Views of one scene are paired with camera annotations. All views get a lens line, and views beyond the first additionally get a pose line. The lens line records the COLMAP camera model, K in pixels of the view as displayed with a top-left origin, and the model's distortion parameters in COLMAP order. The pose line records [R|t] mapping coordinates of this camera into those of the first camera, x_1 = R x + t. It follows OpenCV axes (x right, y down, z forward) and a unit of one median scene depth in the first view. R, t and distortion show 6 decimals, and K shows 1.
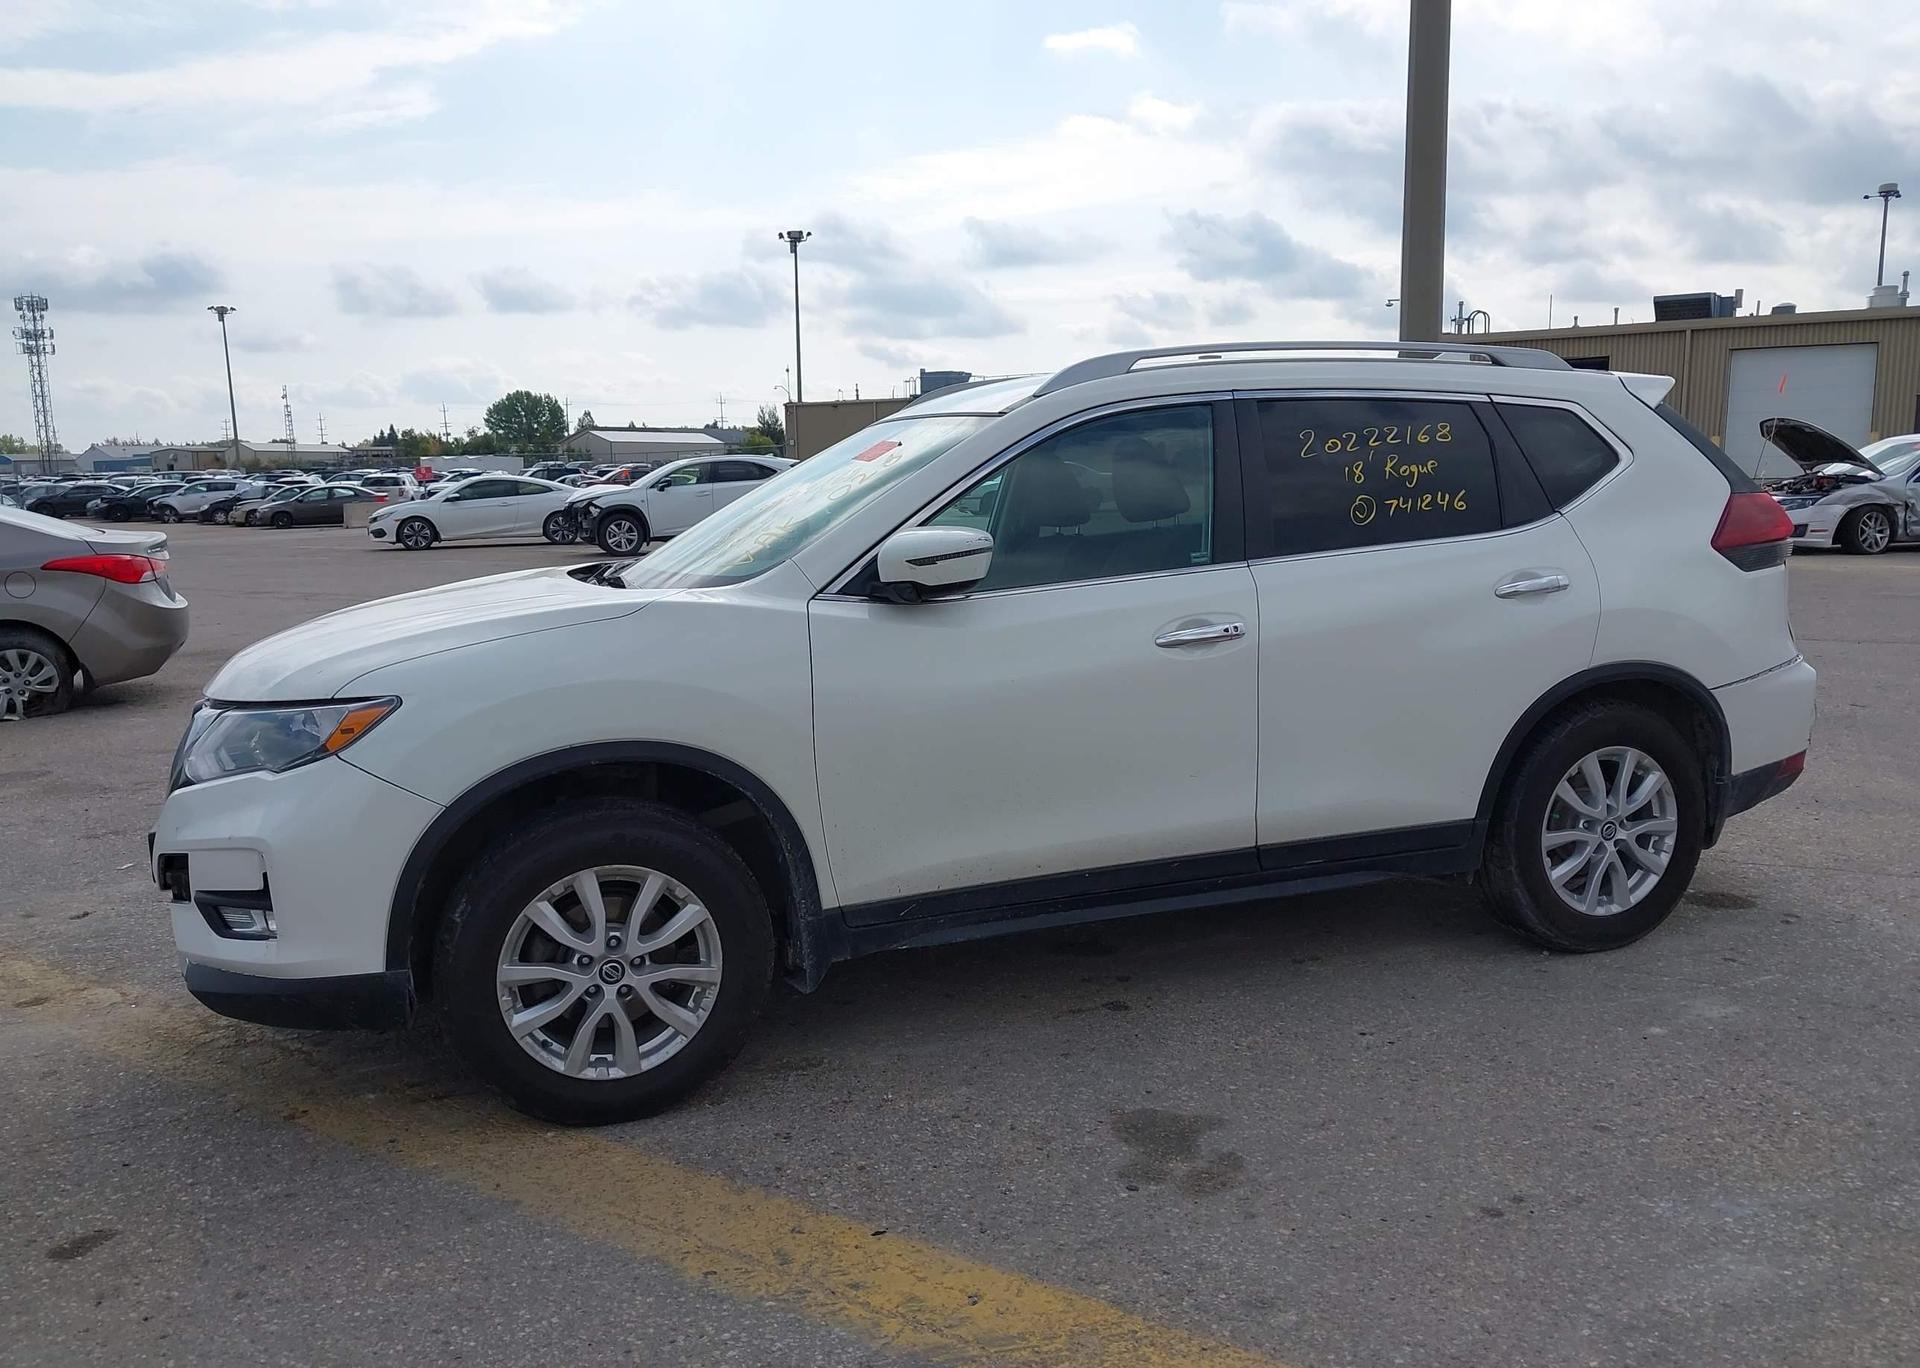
lens RADIAL K [[1525.6, 0, 952.9], [0, 1525.6, 697.7], [0, 0, 1]] dist [0.021996, -0.034760]
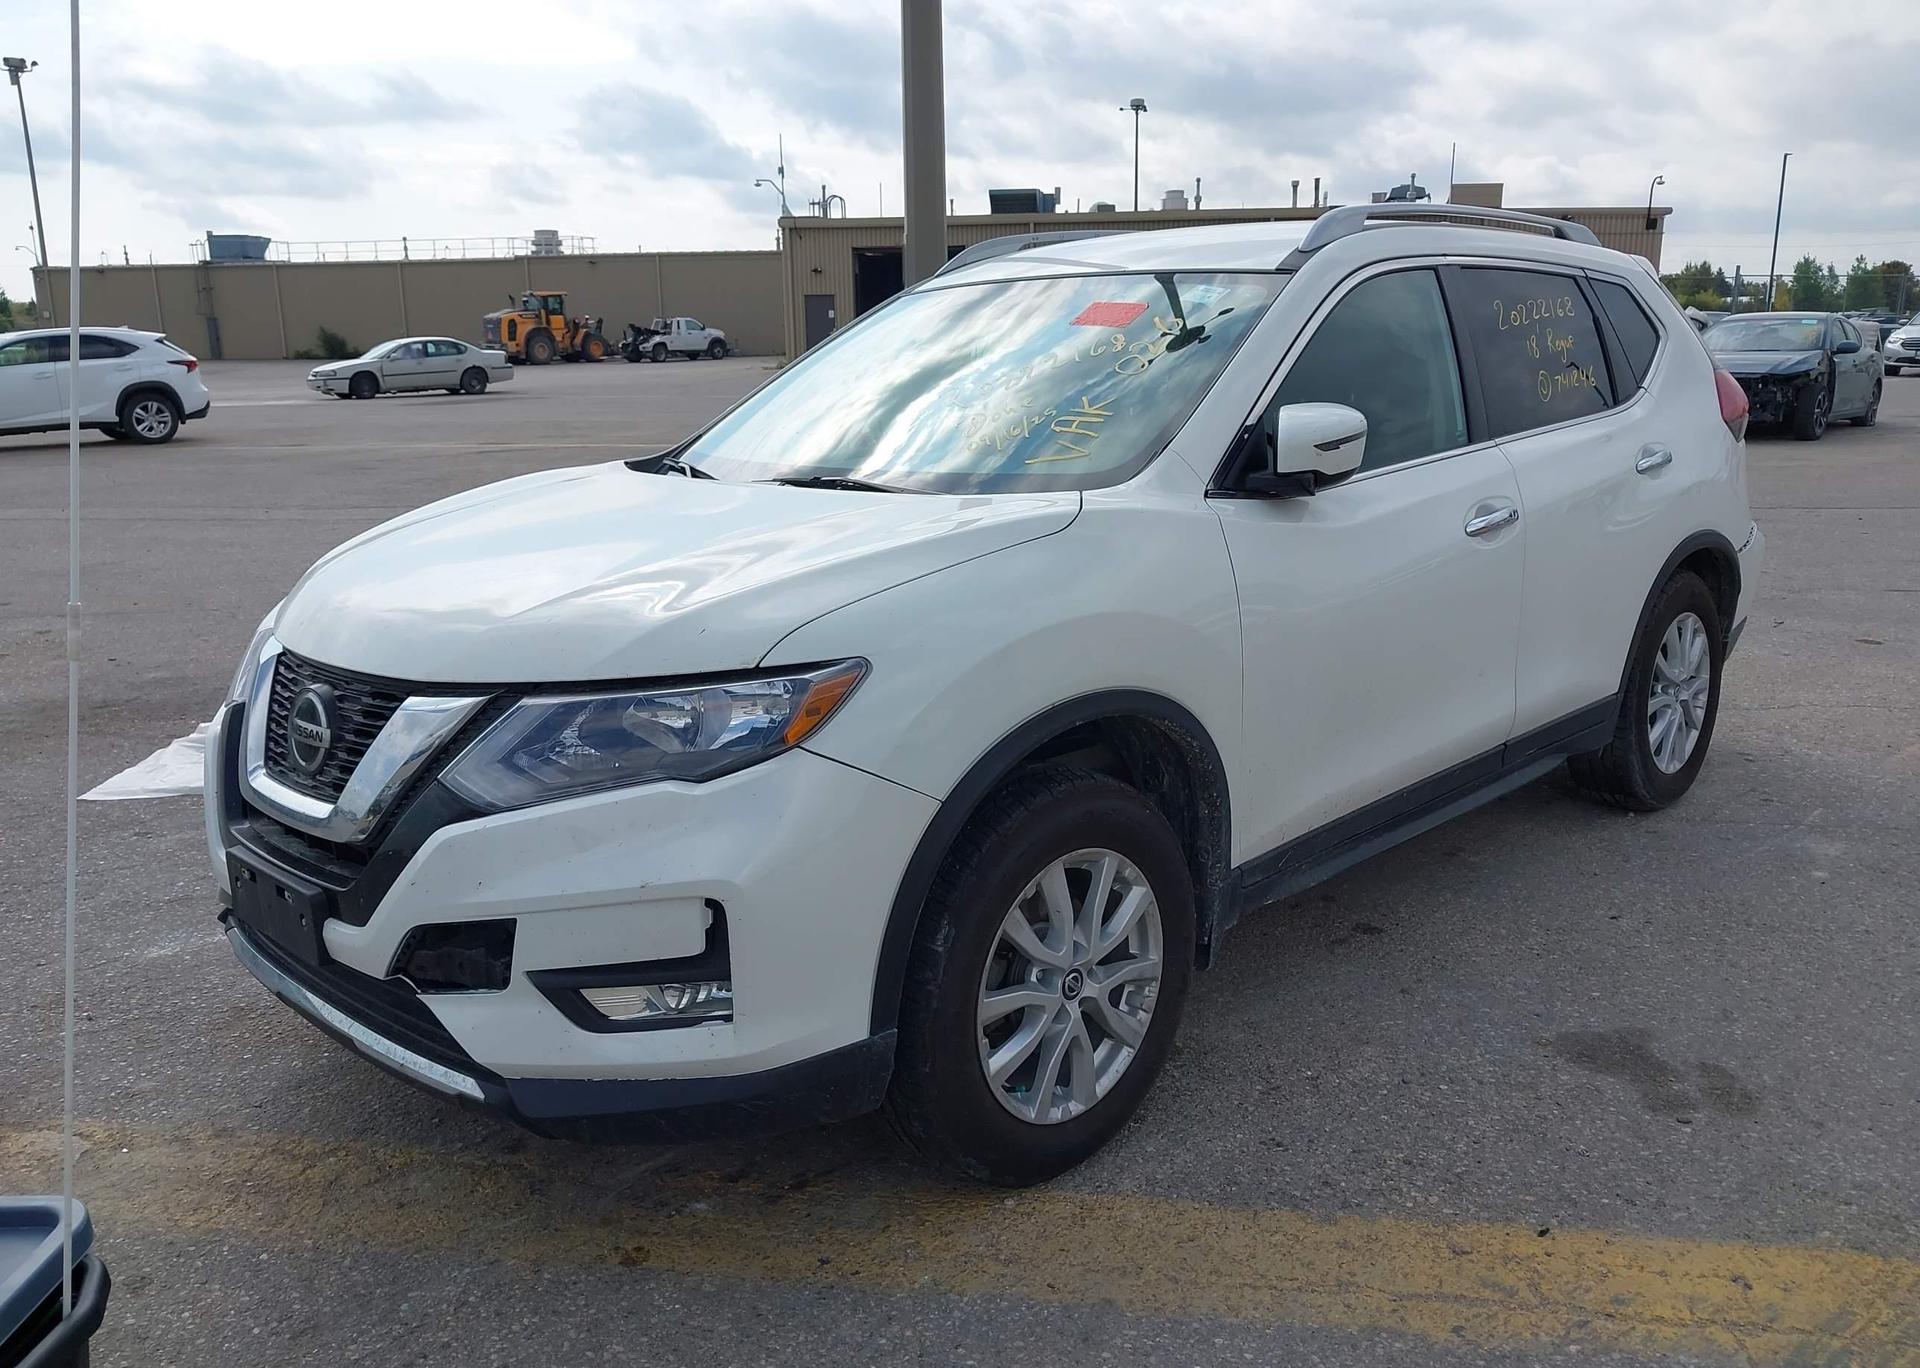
lens RADIAL K [[1525.6, 0, 952.9], [0, 1525.6, 697.7], [0, 0, 1]] dist [0.021996, -0.034760]
pose [[0.903960, -0.088942, 0.418265, -0.561819], [0.057777, 0.994564, 0.086622, -0.036379], [-0.423696, -0.054136, 0.904185, 0.308911]]
